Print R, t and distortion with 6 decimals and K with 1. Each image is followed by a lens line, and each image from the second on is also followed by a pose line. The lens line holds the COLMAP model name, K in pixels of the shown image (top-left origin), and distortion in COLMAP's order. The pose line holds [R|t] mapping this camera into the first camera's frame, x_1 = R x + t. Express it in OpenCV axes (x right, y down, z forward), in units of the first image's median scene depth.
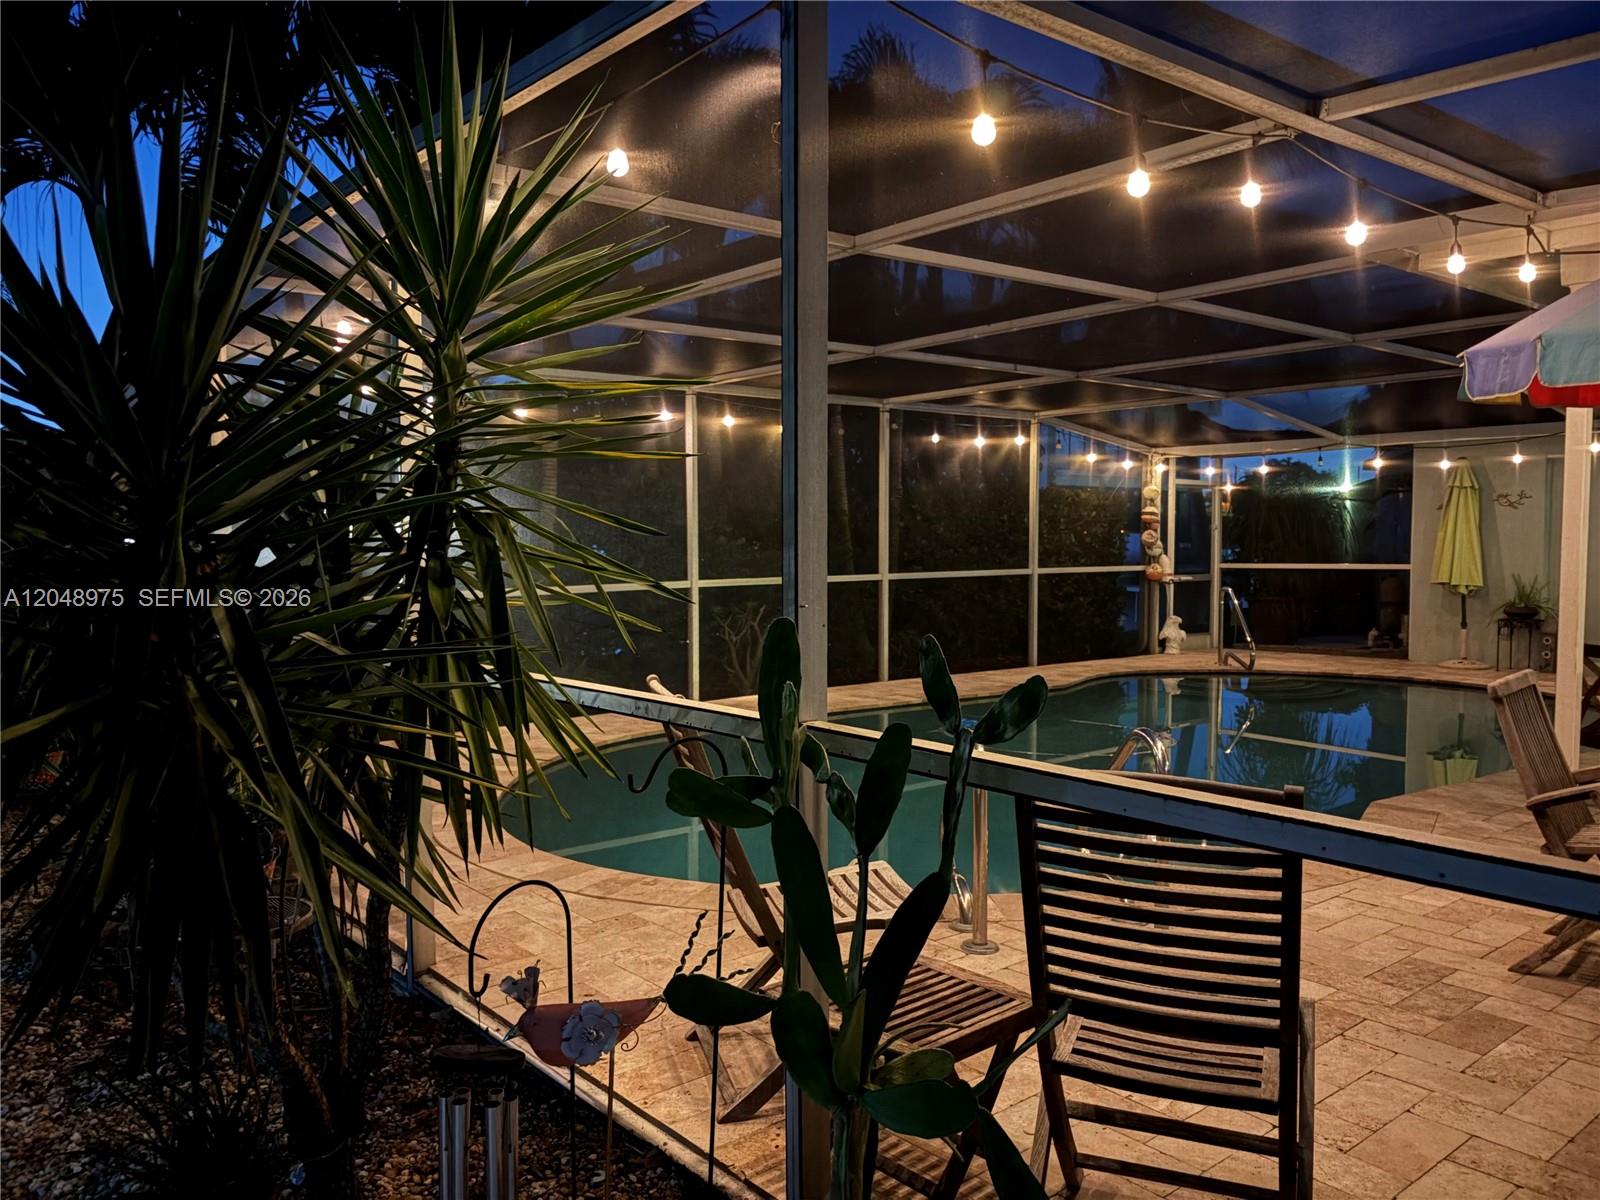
lens RADIAL K [[1201.7, 0, 794.9], [0, 1201.7, 596.6], [0, 0, 1]] dist [0.008658, -0.005555]
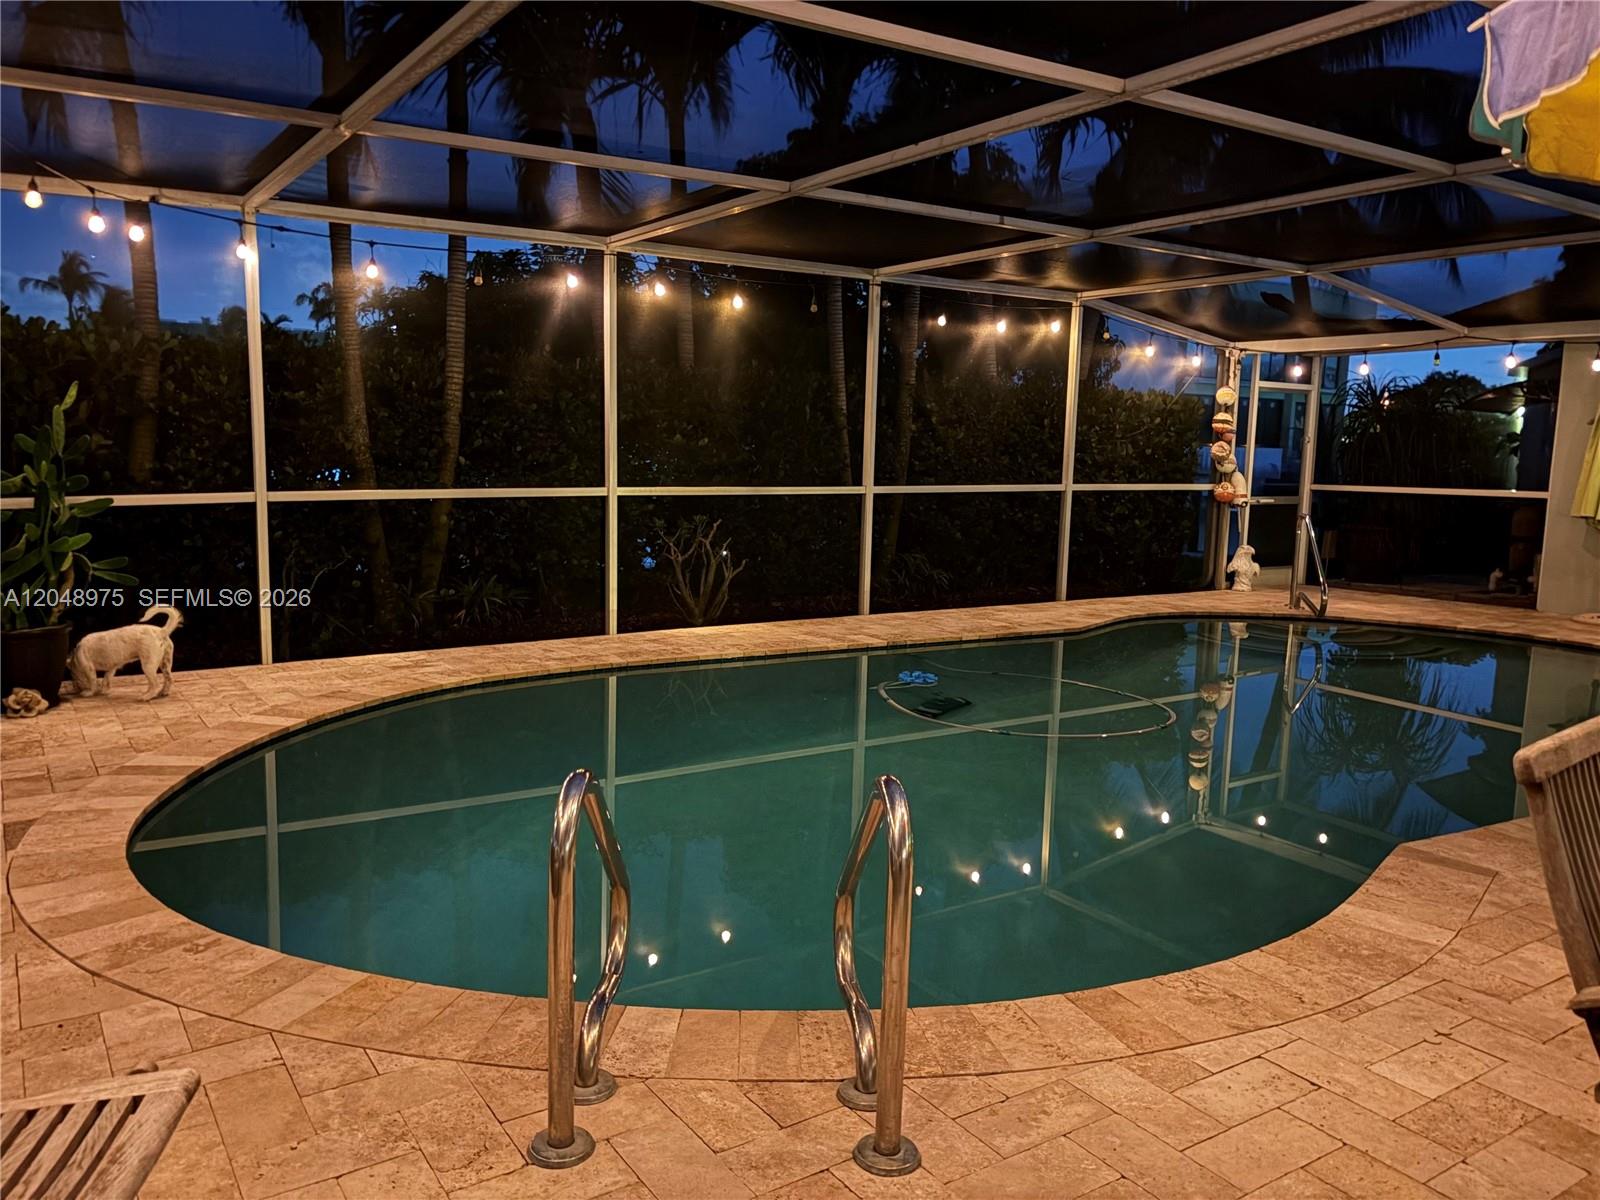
lens RADIAL K [[1201.7, 0, 800.5], [0, 1201.7, 601.2], [0, 0, 1]] dist [0.008658, -0.005555]
pose [[0.994175, 0.039543, -0.100258, 0.095976], [-0.031135, 0.995972, 0.084091, -0.006444], [0.103180, -0.080480, 0.991401, 0.140401]]
